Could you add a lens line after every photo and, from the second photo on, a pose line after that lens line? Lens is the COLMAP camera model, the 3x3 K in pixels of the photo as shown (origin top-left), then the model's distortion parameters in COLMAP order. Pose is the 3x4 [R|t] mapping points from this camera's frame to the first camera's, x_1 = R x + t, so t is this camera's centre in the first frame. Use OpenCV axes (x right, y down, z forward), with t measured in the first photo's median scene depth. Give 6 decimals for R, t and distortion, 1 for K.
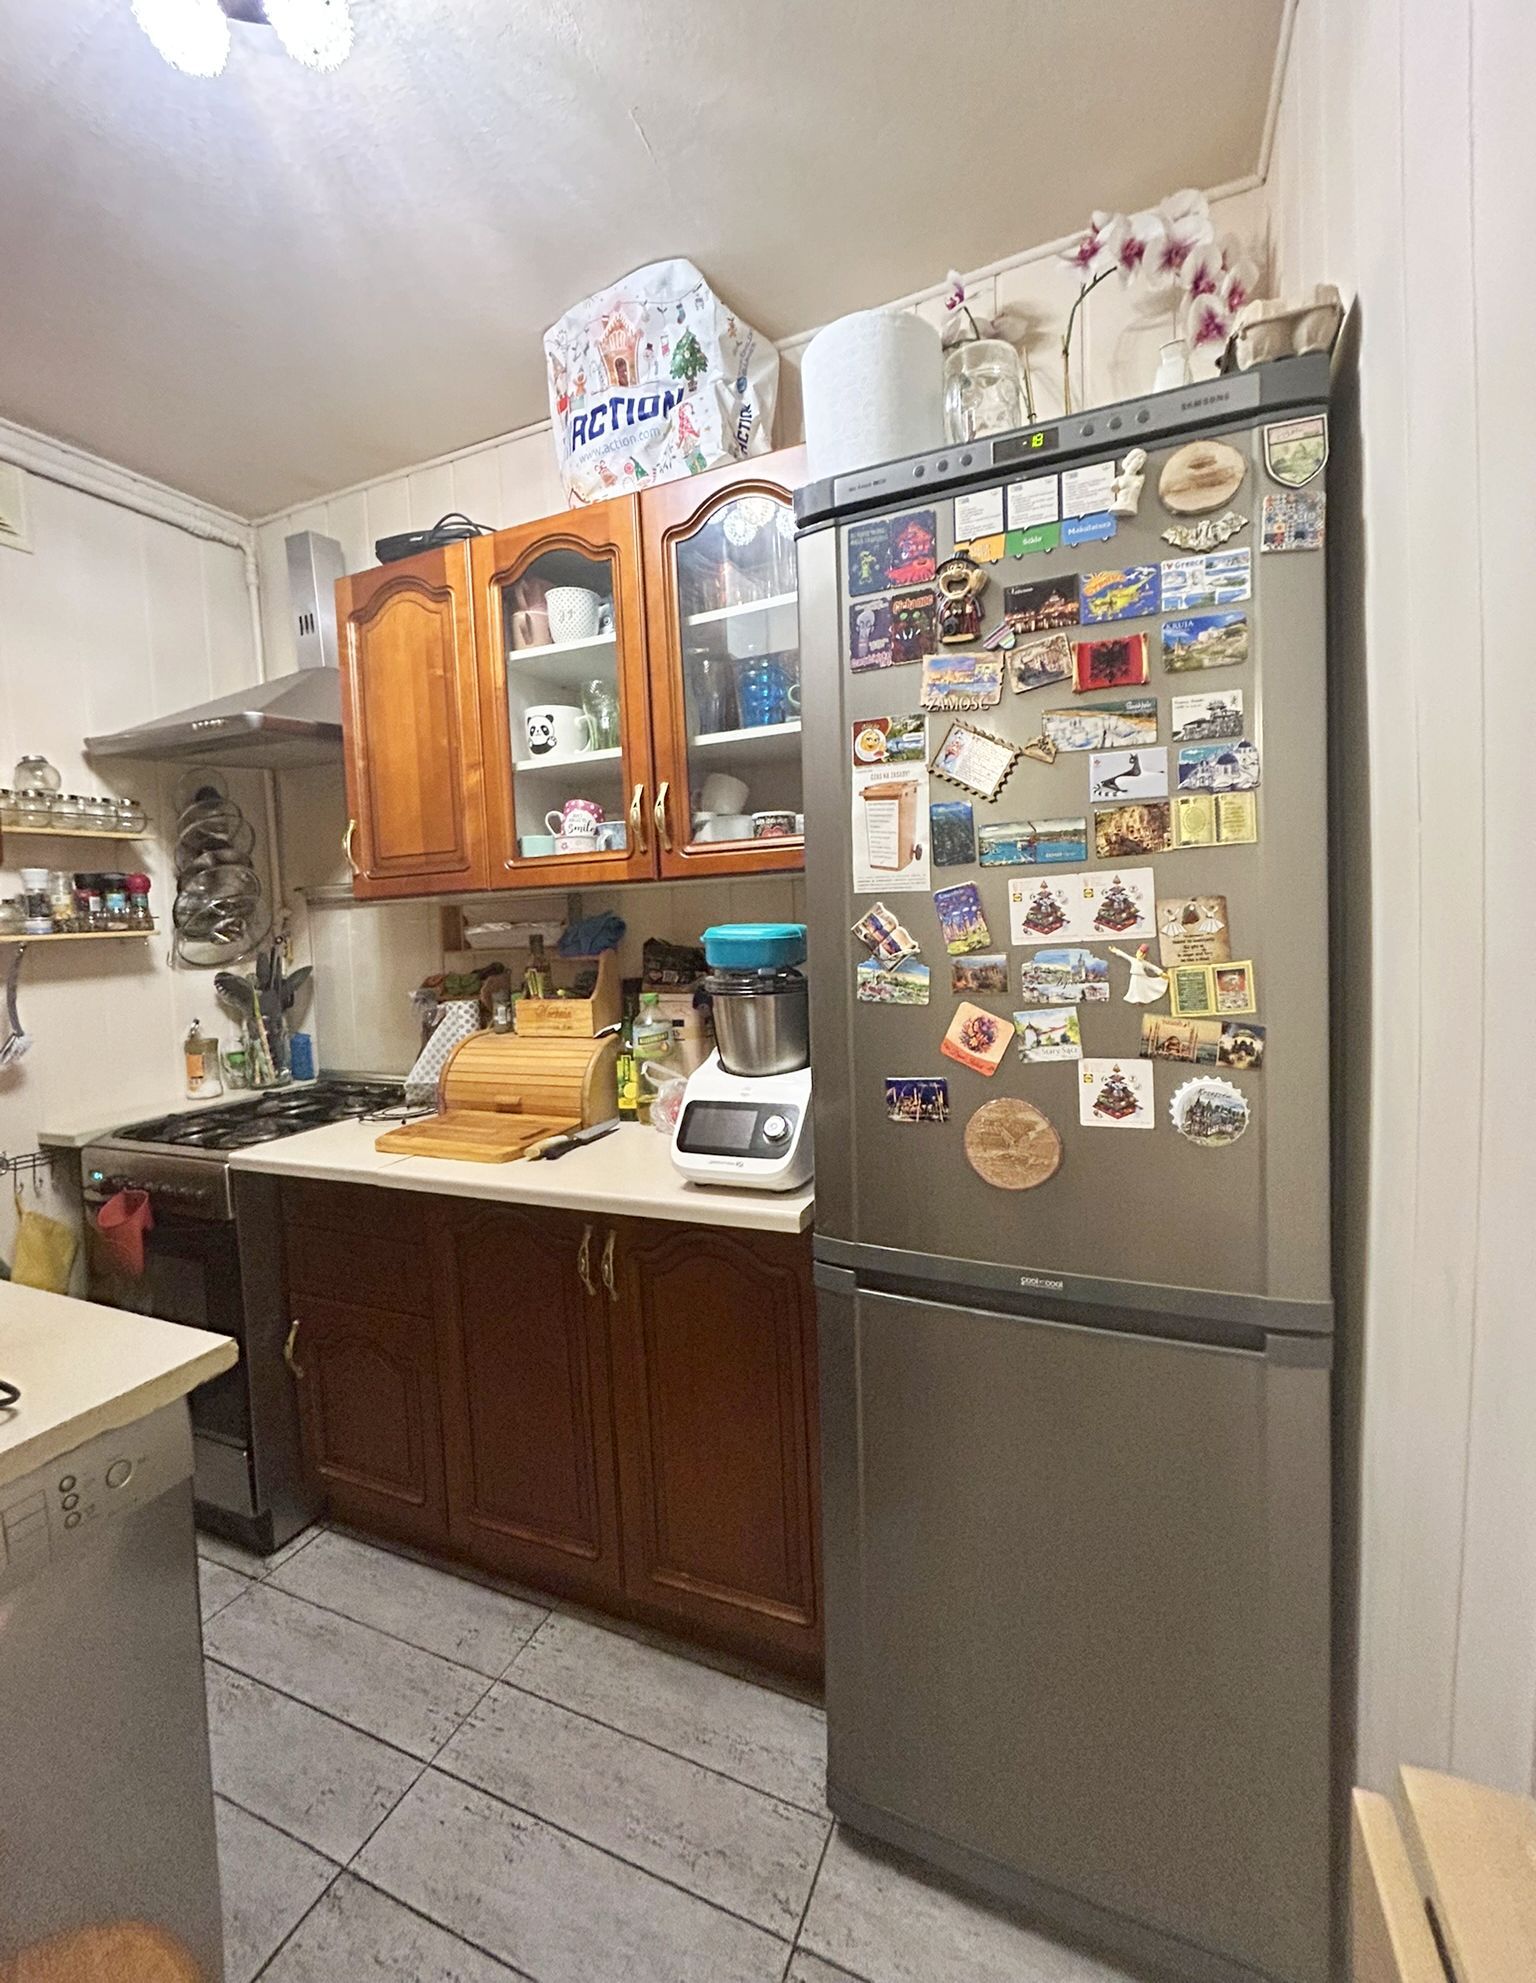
lens RADIAL K [[848.5, 0, 756.9], [0, 848.5, 957.4], [0, 0, 1]] dist [-0.000588, 0.000344]
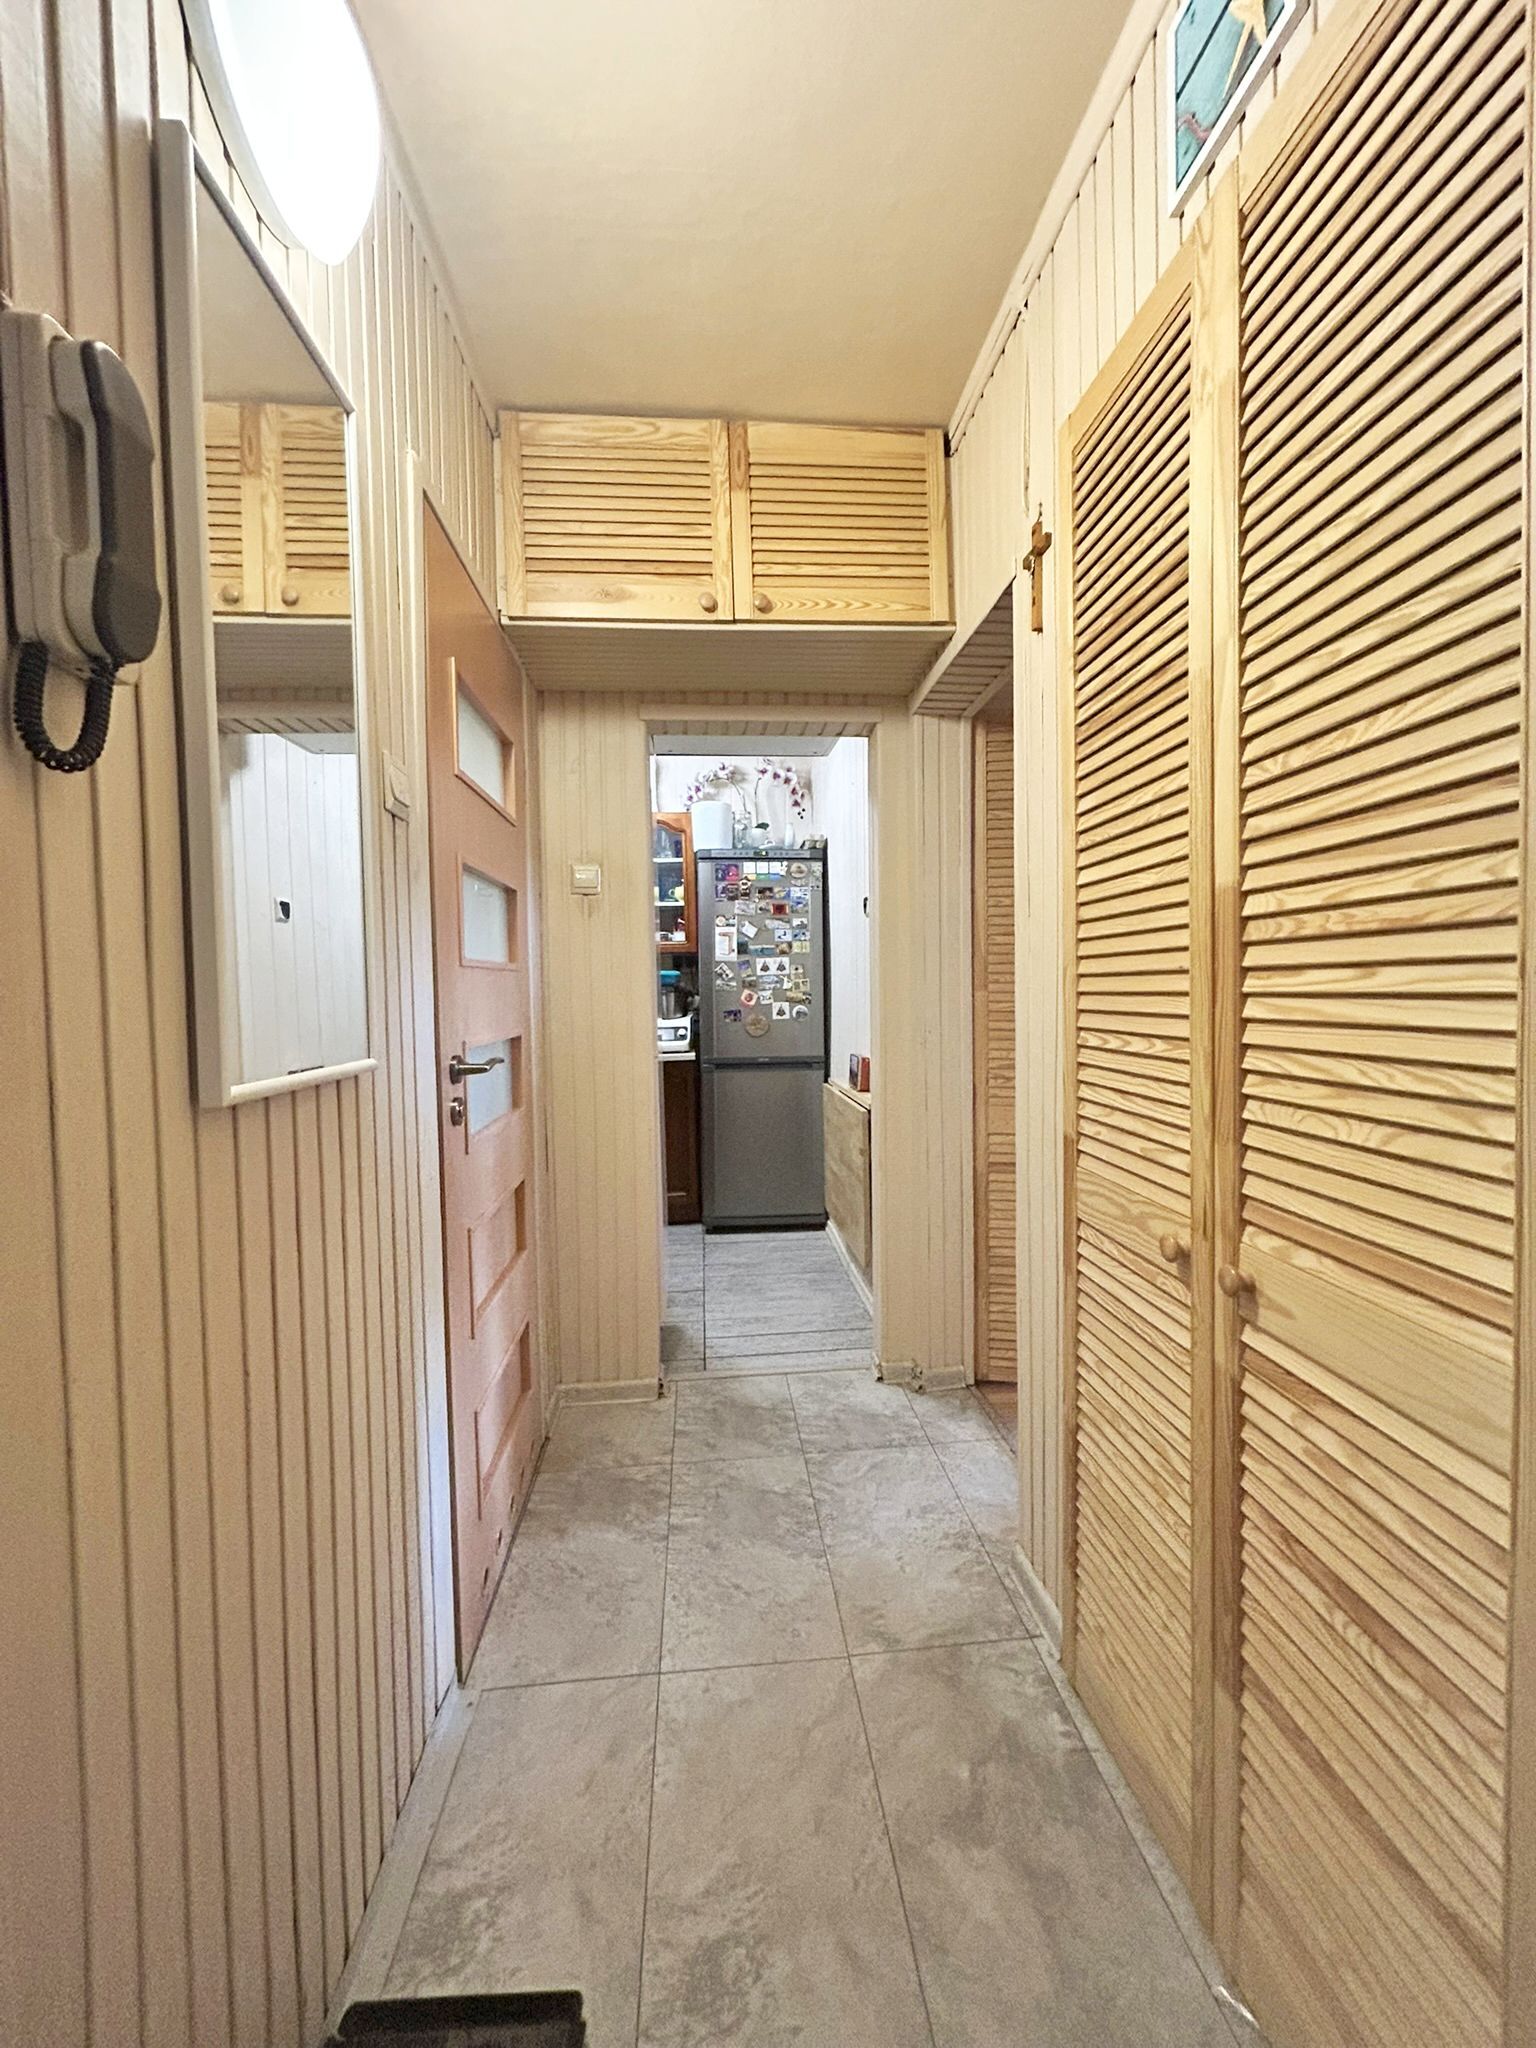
lens RADIAL K [[824.3, 0, 770.0], [0, 824.3, 1022.2], [0, 0, 1]] dist [0.000304, -0.001473]
pose [[0.878404, 0.014720, 0.477692, -1.202000], [0.001965, 0.999406, -0.034410, 0.273990], [-0.477915, 0.031164, 0.877853, -1.952556]]
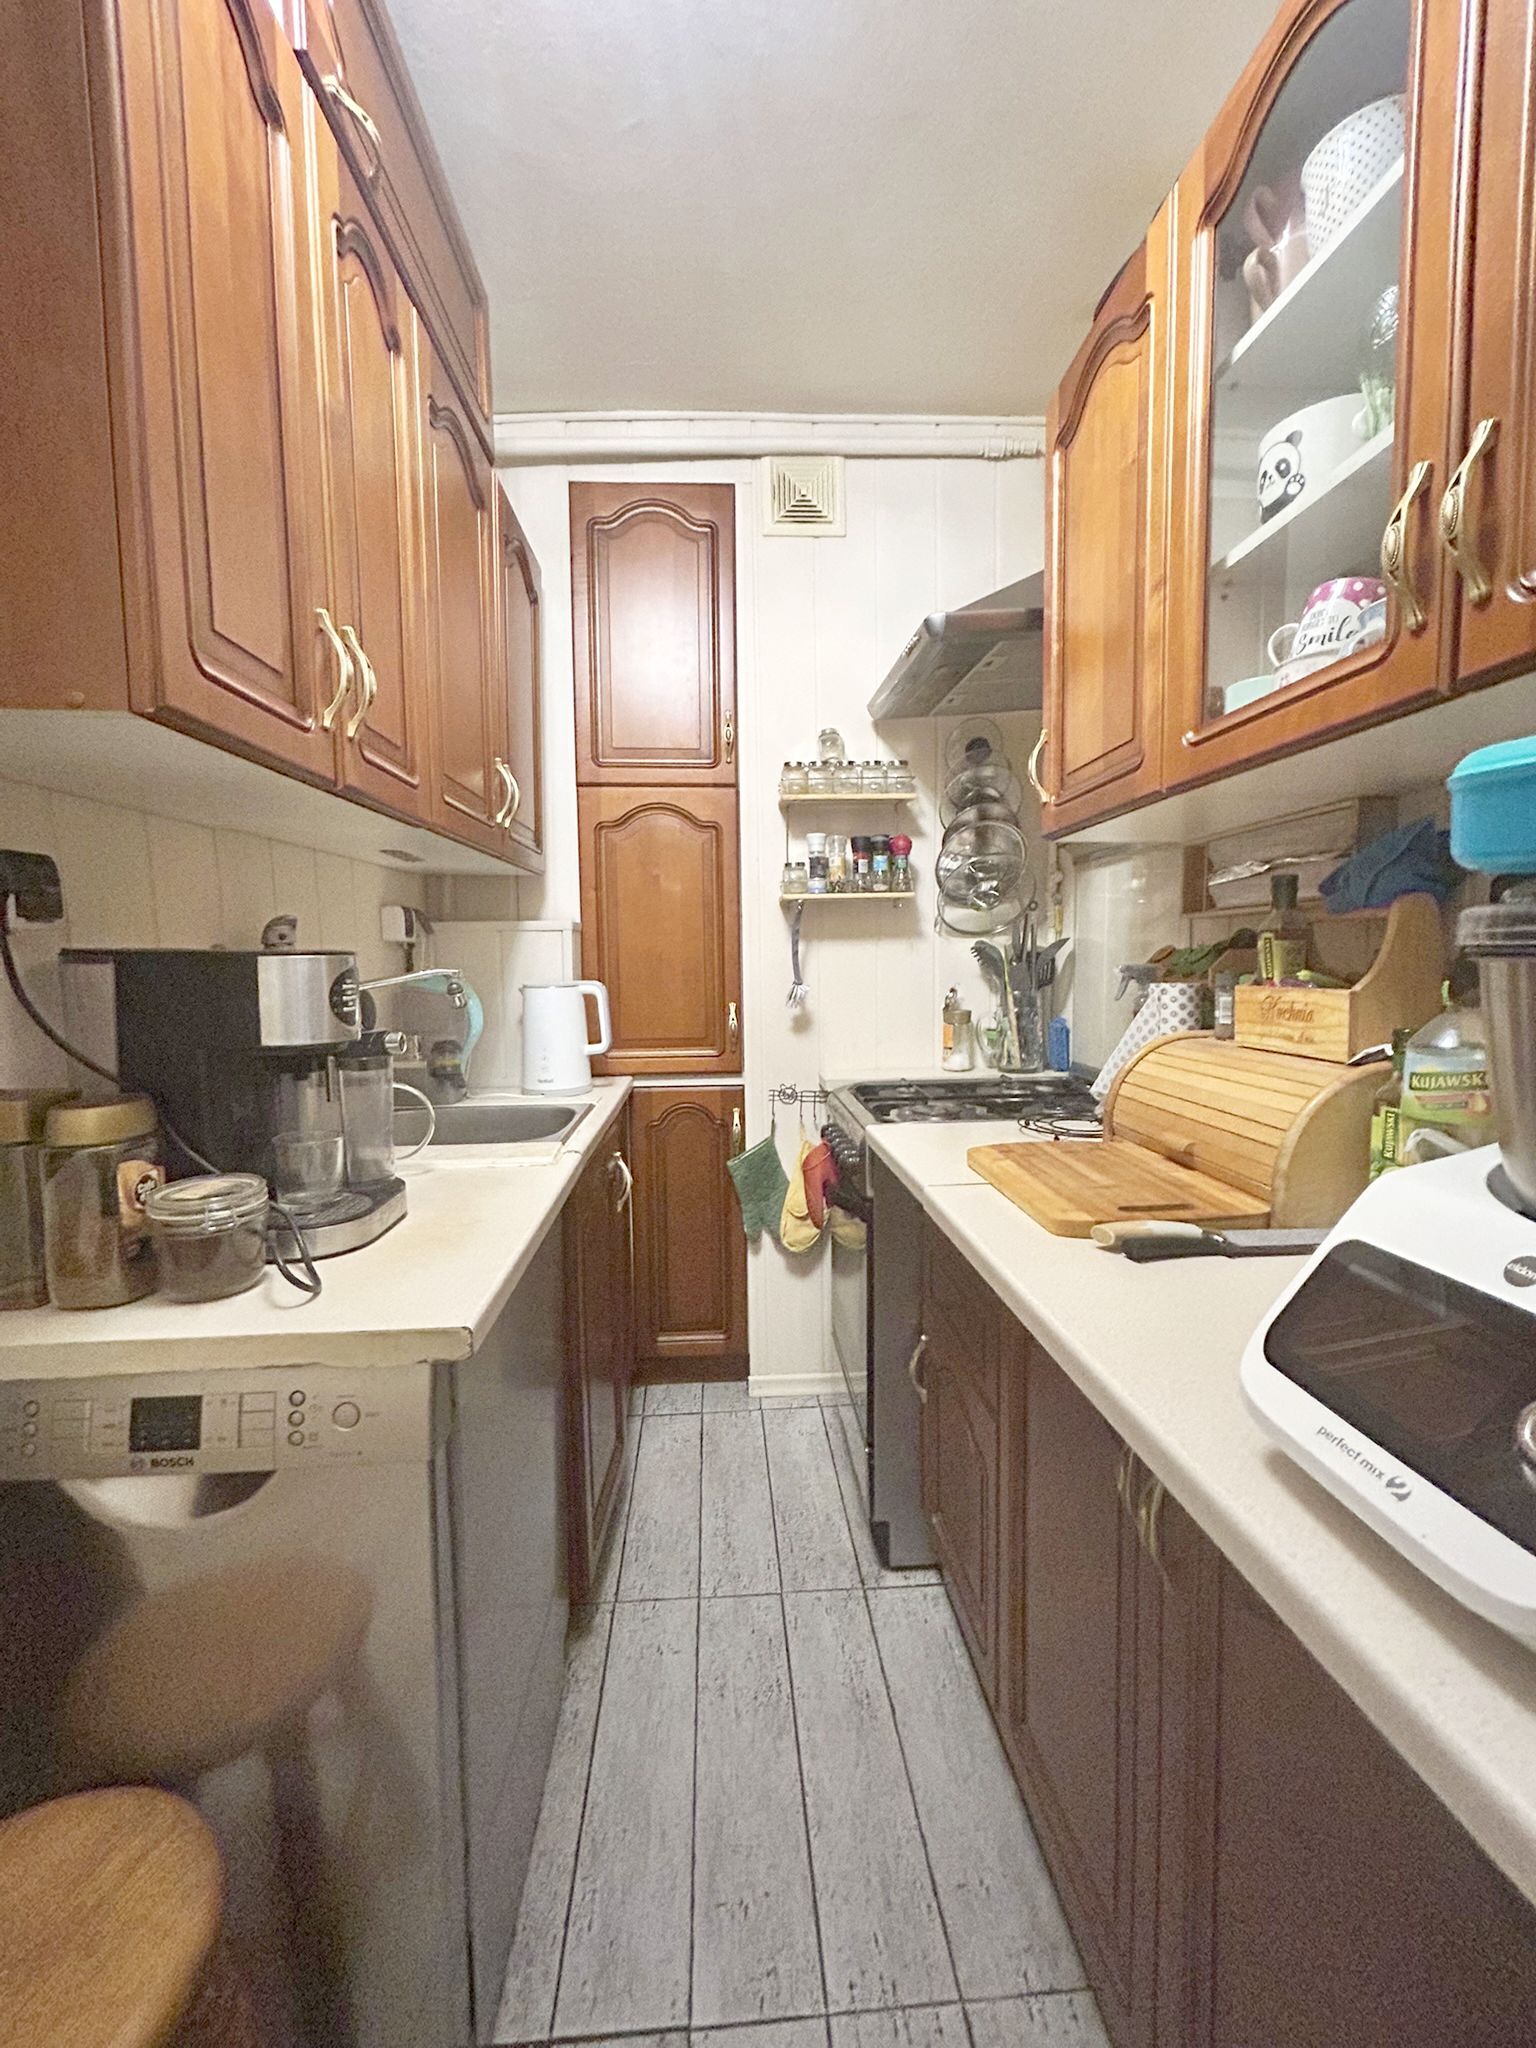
lens RADIAL K [[824.3, 0, 771.2], [0, 824.3, 1016.2], [0, 0, 1]] dist [0.000304, -0.001473]
pose [[0.466913, 0.103838, -0.878186, 0.084056], [-0.055474, 0.994565, 0.088104, 0.042174], [0.882562, 0.007579, 0.470136, 0.469350]]
